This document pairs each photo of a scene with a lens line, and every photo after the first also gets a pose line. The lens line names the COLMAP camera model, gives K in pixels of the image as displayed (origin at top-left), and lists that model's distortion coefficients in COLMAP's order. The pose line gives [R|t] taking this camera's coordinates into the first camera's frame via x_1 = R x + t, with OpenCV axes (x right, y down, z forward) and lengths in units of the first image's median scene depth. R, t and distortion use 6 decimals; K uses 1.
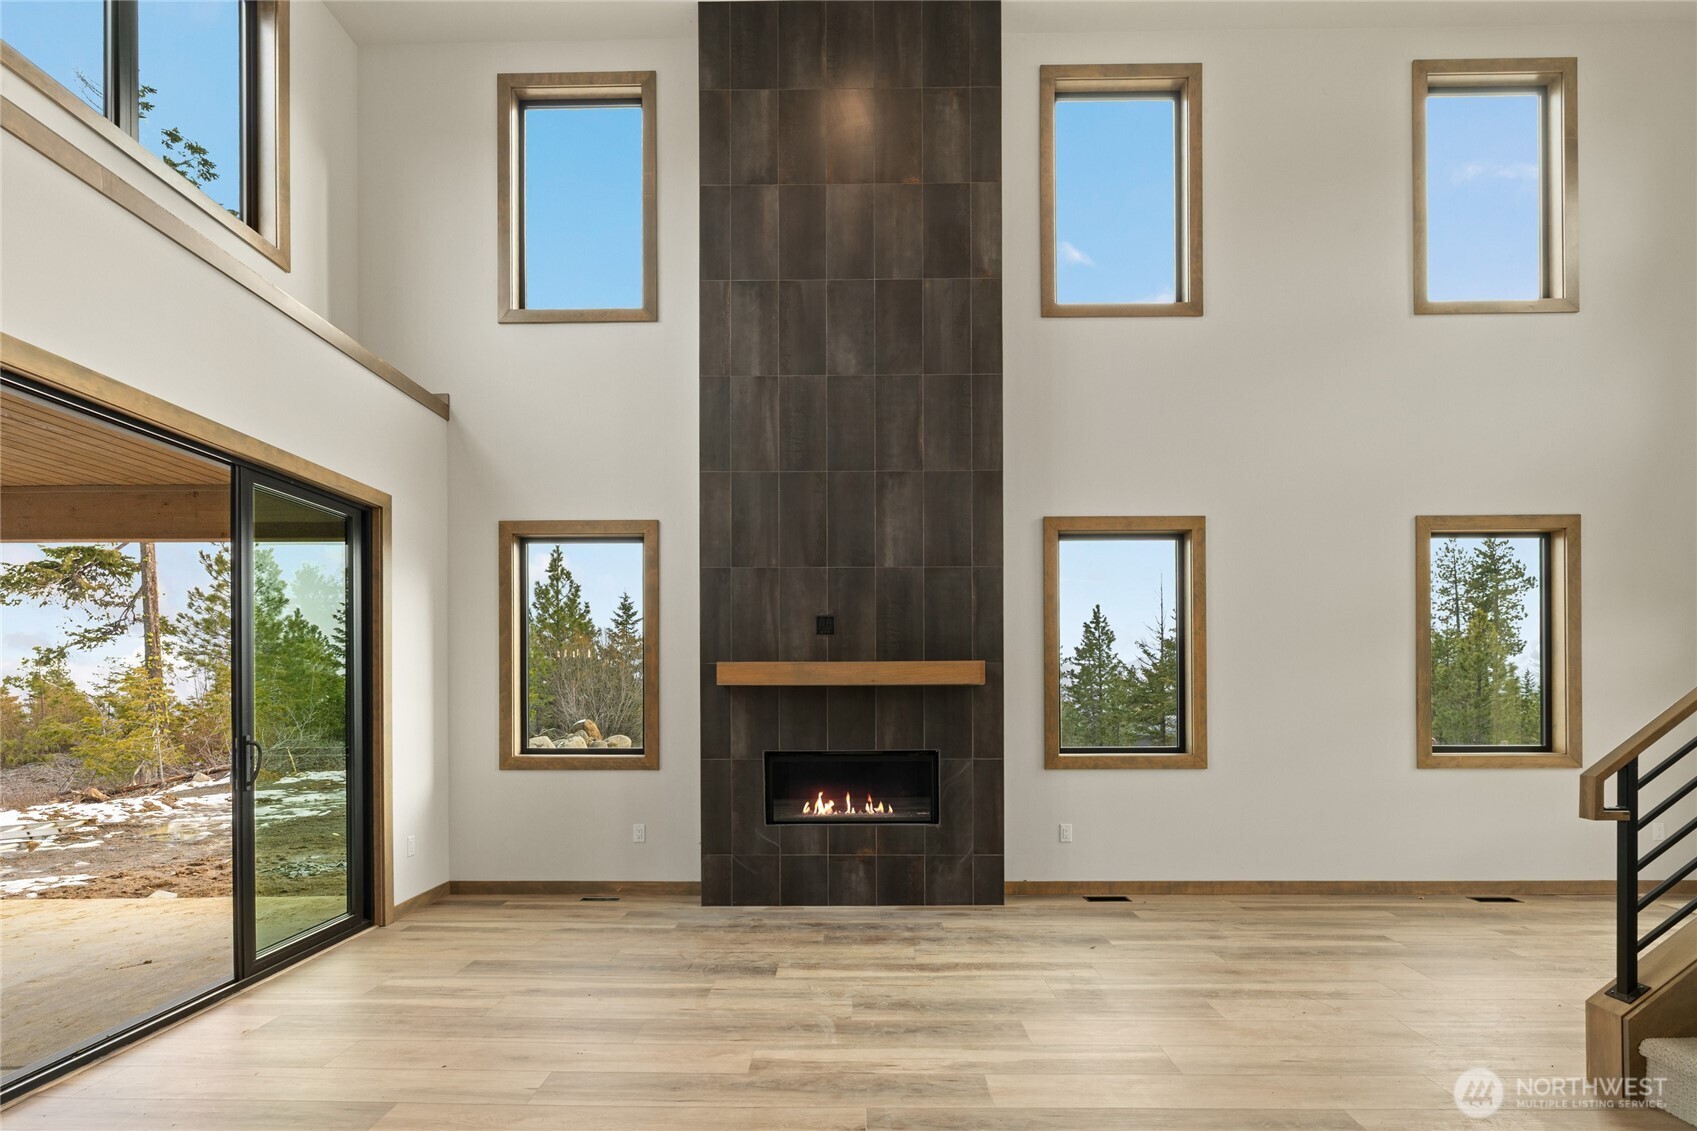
lens RADIAL K [[793.2, 0, 863.3], [0, 793.2, 690.5], [0, 0, 1]] dist [0.000302, -0.000192]
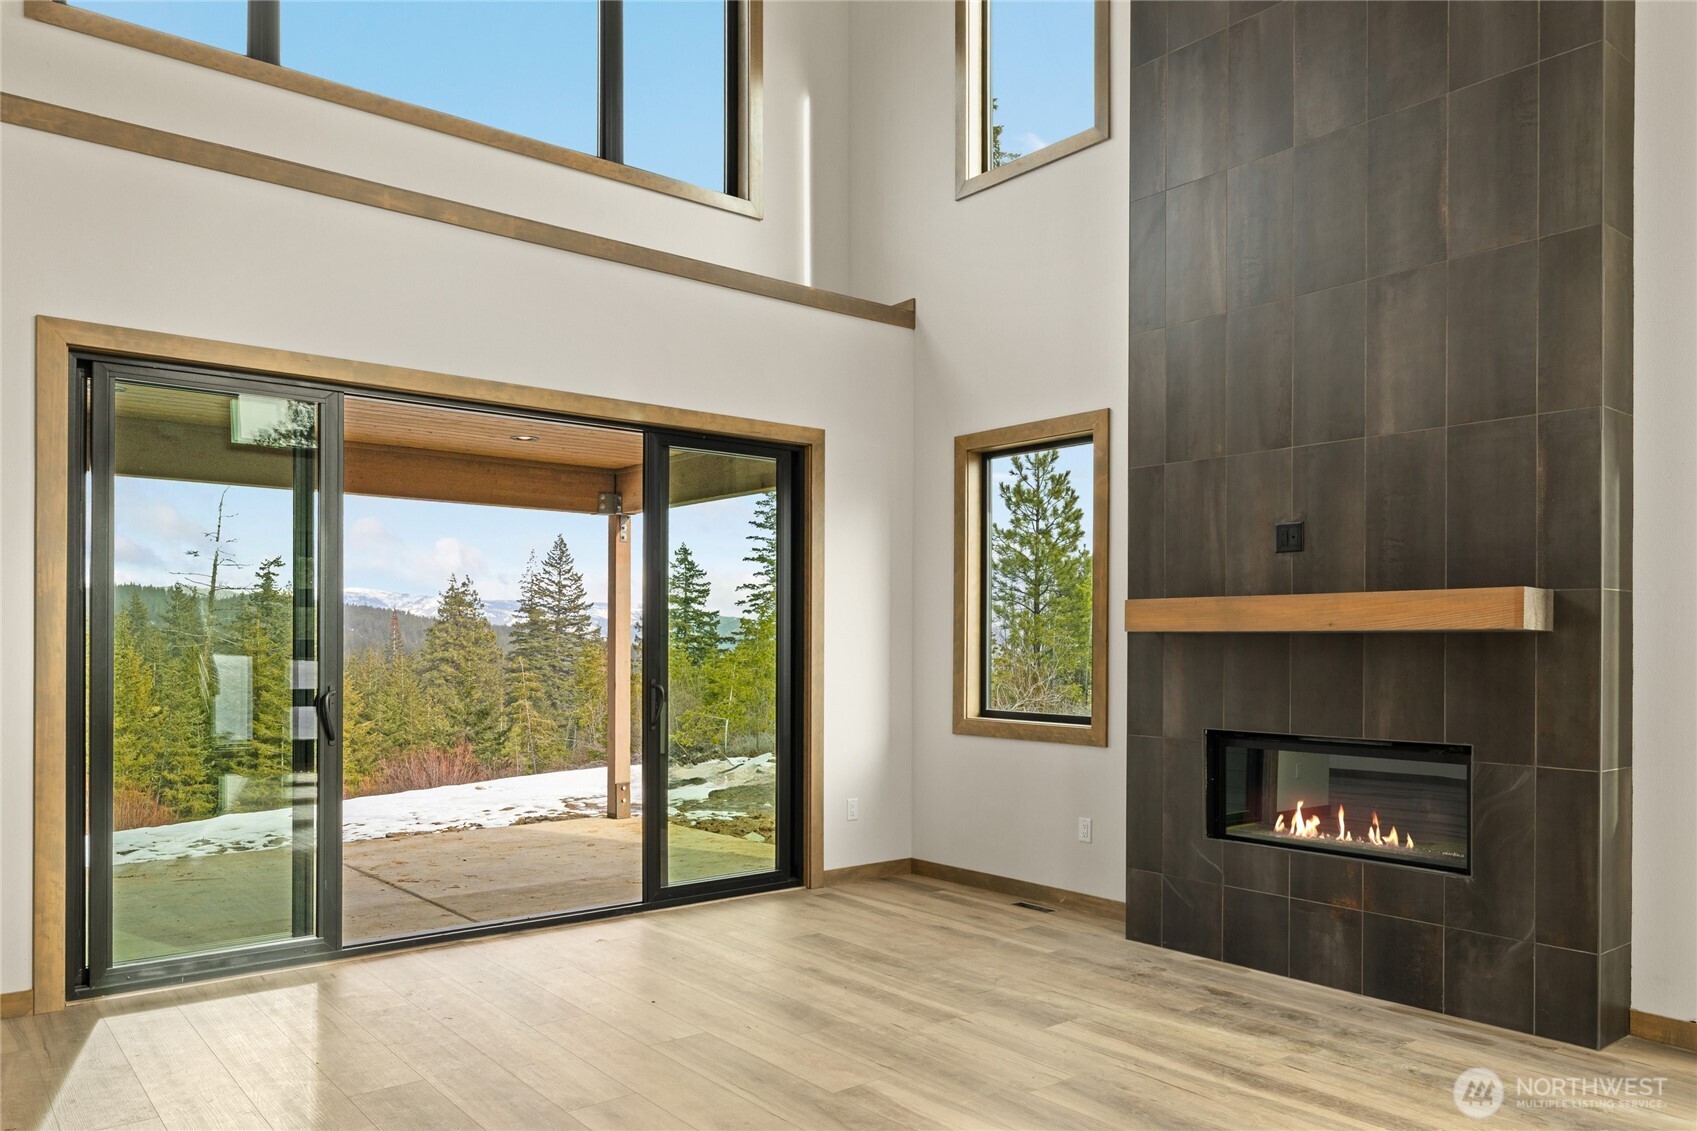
lens RADIAL K [[1179.6, 0, 844.0], [0, 1179.6, 642.0], [0, 0, 1]] dist [0.001204, 0.001912]
pose [[0.646576, 0.004303, -0.762838, 0.446652], [-0.005160, 0.999986, 0.001267, 0.001922], [0.762832, 0.003117, 0.646589, 0.111476]]
